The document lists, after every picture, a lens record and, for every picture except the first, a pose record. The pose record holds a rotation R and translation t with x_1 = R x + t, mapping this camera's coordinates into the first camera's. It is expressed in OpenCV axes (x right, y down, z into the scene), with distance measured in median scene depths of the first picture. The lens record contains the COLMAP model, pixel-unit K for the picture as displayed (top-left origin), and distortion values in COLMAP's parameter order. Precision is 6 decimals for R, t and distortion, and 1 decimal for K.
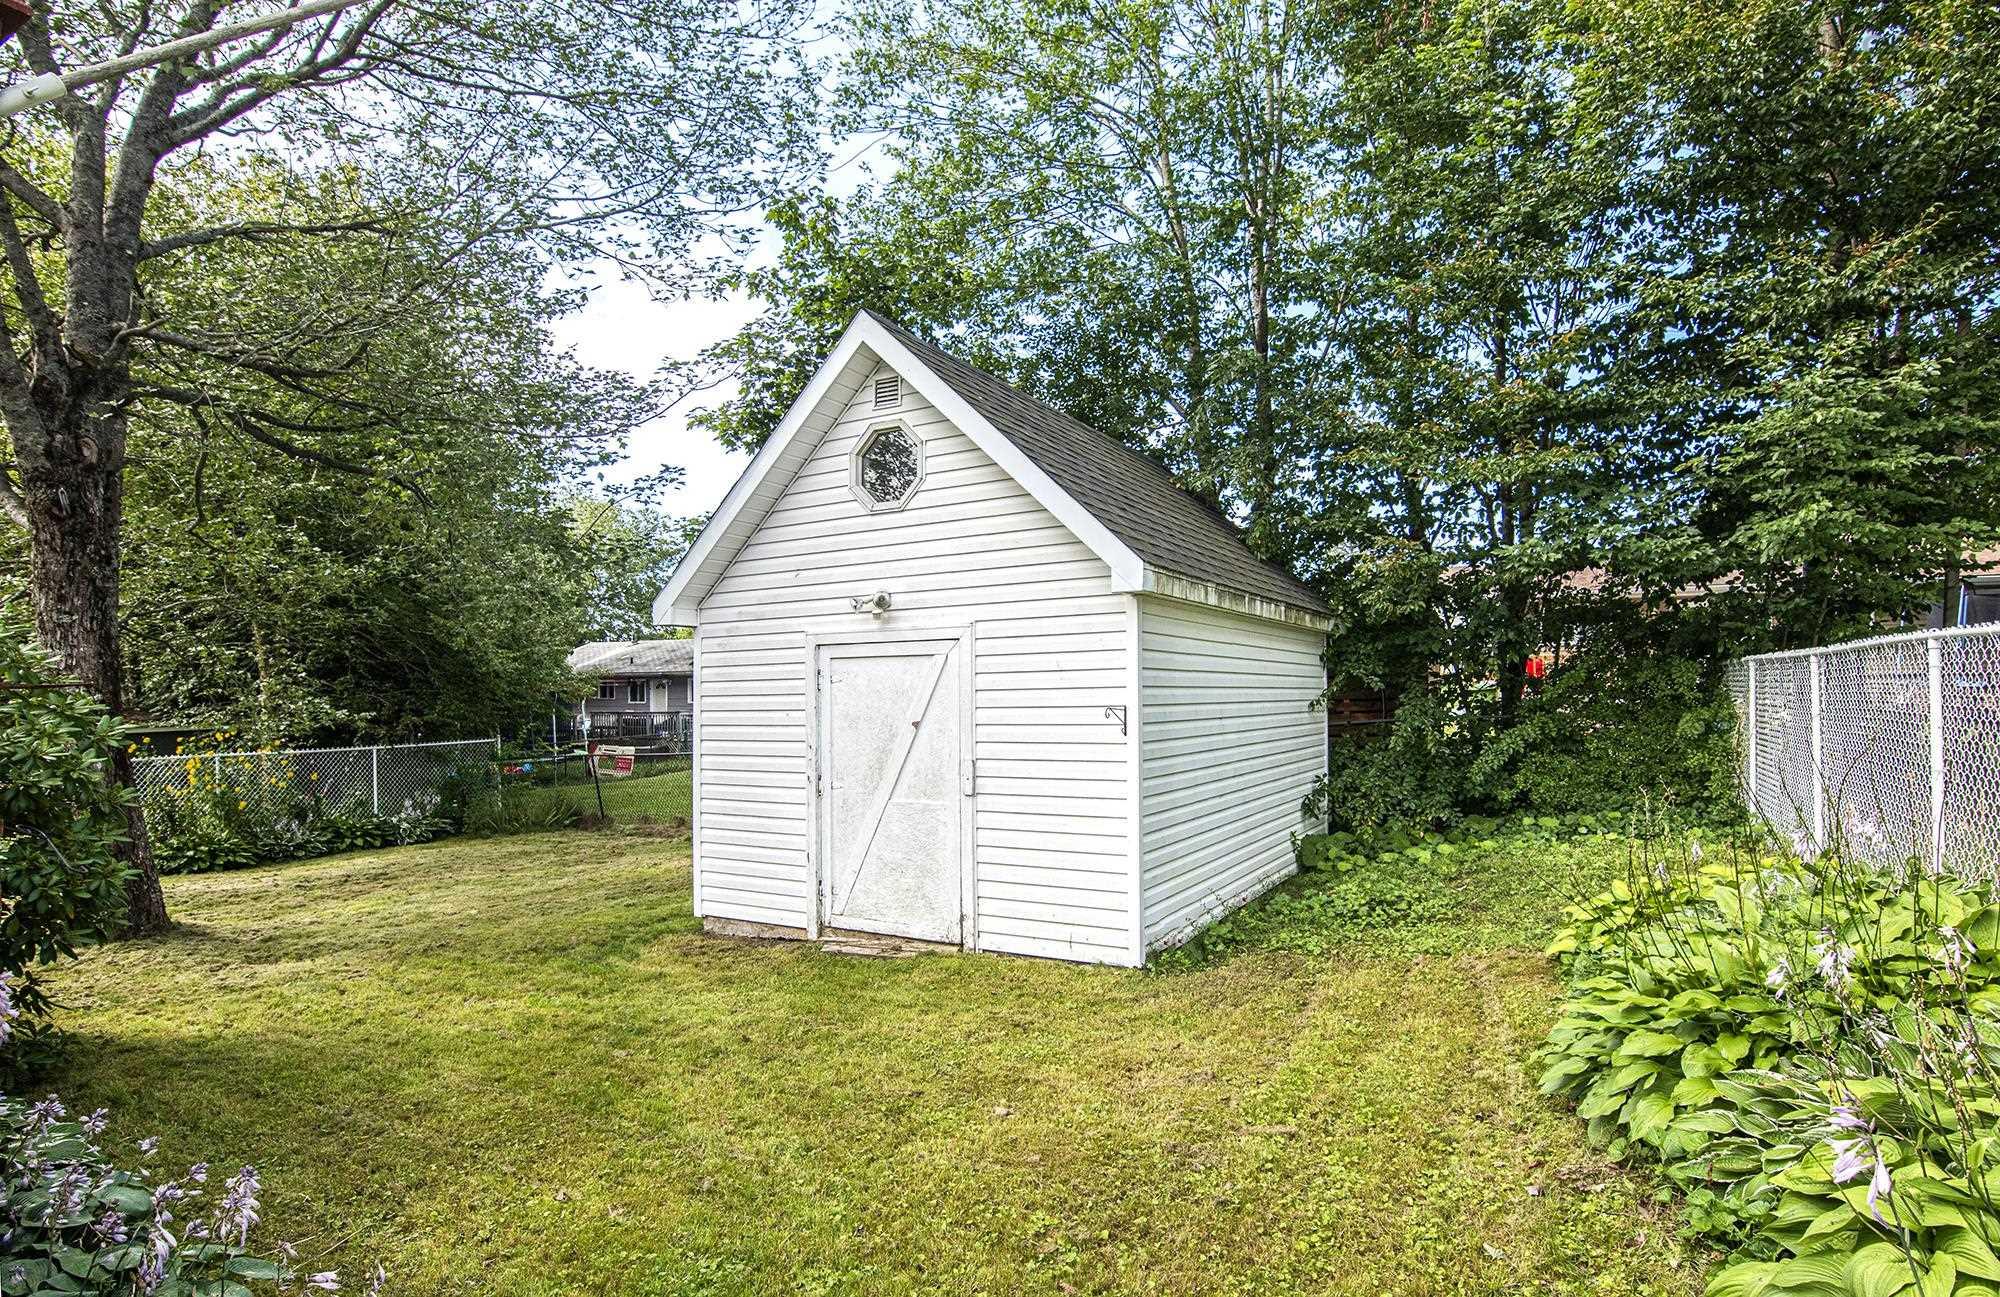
lens RADIAL K [[1011.5, 0, 1000.0], [0, 1011.5, 648.5], [0, 0, 1]] dist [-0.040166, -0.000127]
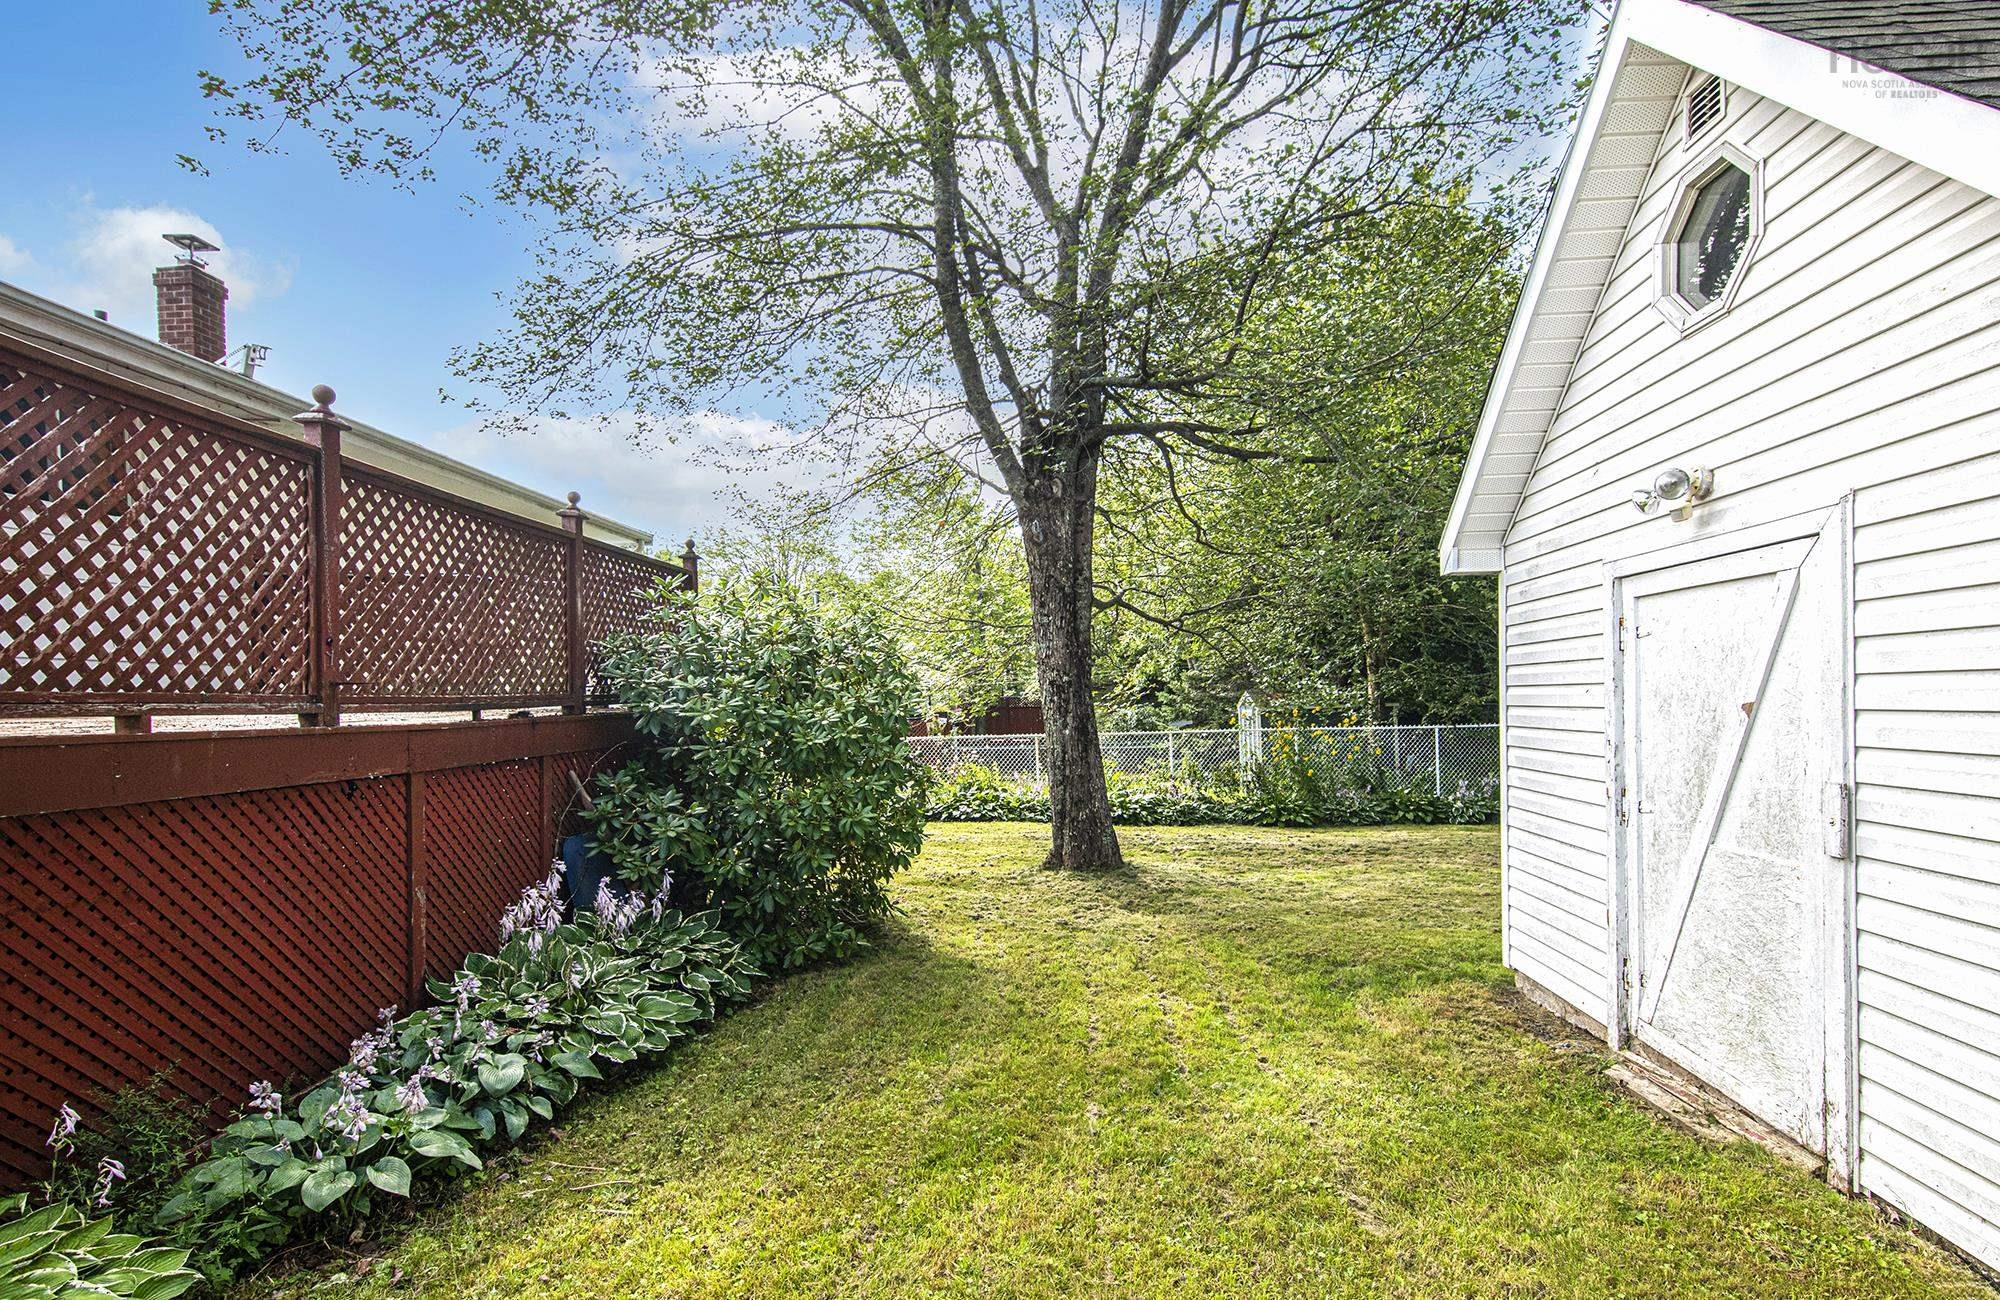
lens RADIAL K [[962.8, 0, 999.7], [0, 962.8, 684.0], [0, 0, 1]] dist [-0.000123, -0.000177]
pose [[0.416719, -0.006448, -0.909013, 0.206621], [0.055681, 0.998278, 0.018444, 0.030798], [0.907329, -0.058300, 0.416360, 0.429346]]
